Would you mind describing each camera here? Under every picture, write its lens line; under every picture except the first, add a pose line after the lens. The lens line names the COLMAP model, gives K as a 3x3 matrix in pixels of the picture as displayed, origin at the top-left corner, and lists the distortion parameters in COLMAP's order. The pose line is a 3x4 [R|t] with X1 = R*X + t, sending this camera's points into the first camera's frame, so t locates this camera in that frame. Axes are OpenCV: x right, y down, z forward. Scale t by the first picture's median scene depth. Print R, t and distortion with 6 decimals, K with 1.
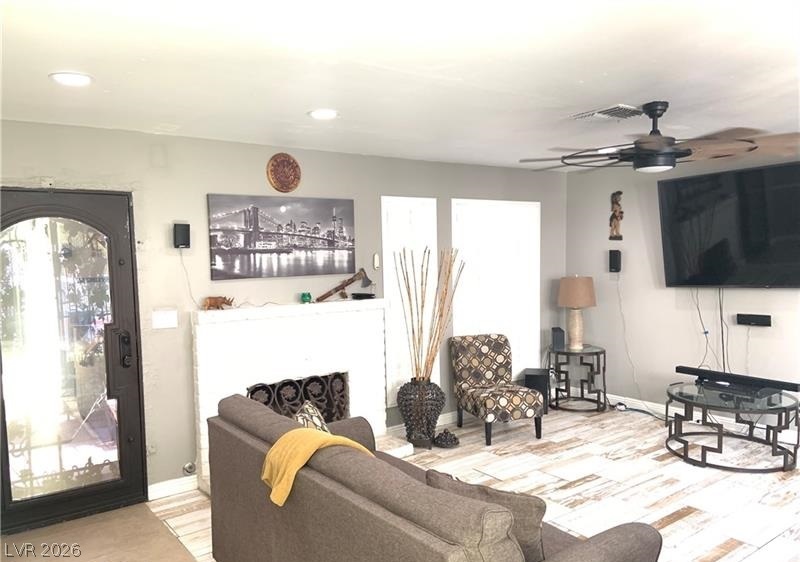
lens RADIAL K [[605.3, 0, 393.8], [0, 605.3, 305.1], [0, 0, 1]] dist [0.148126, -0.170978]
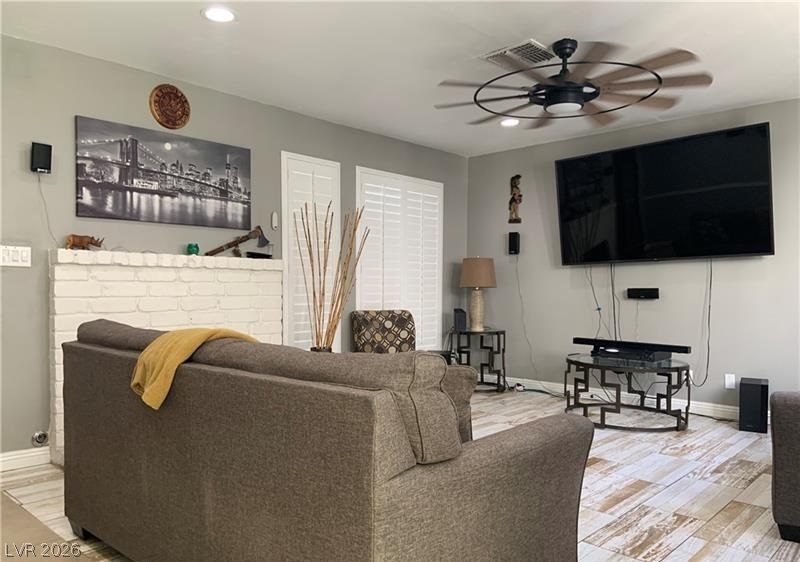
lens RADIAL K [[605.3, 0, 393.8], [0, 605.3, 305.1], [0, 0, 1]] dist [0.148126, -0.170978]
pose [[0.984534, 0.021451, 0.173875, -0.009760], [-0.011367, 0.998206, -0.058783, 0.117857], [-0.174824, 0.055898, 0.983012, 0.070978]]
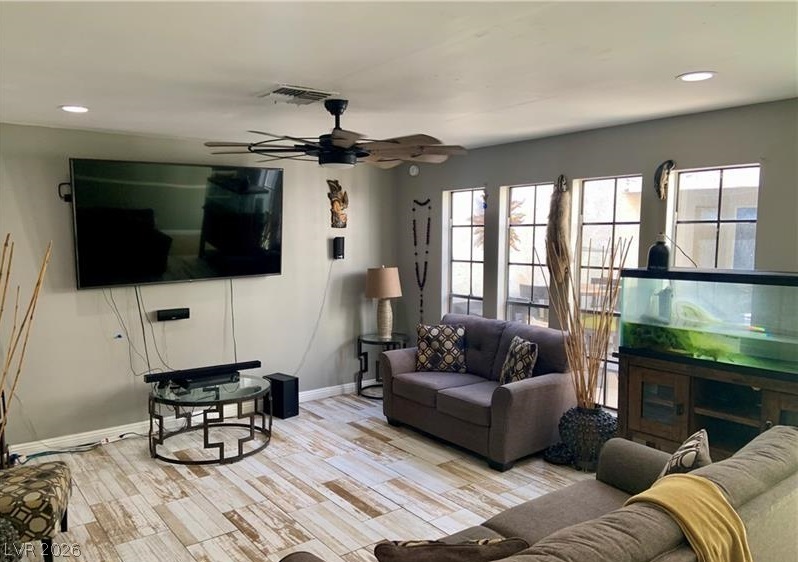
lens RADIAL K [[603.8, 0, 392.8], [0, 603.8, 305.1], [0, 0, 1]] dist [0.148126, -0.170978]
pose [[-0.013631, -0.096530, 0.995237, -0.454535], [0.085222, 0.991595, 0.097344, -0.063181], [-0.996269, 0.086143, -0.005290, 0.708320]]
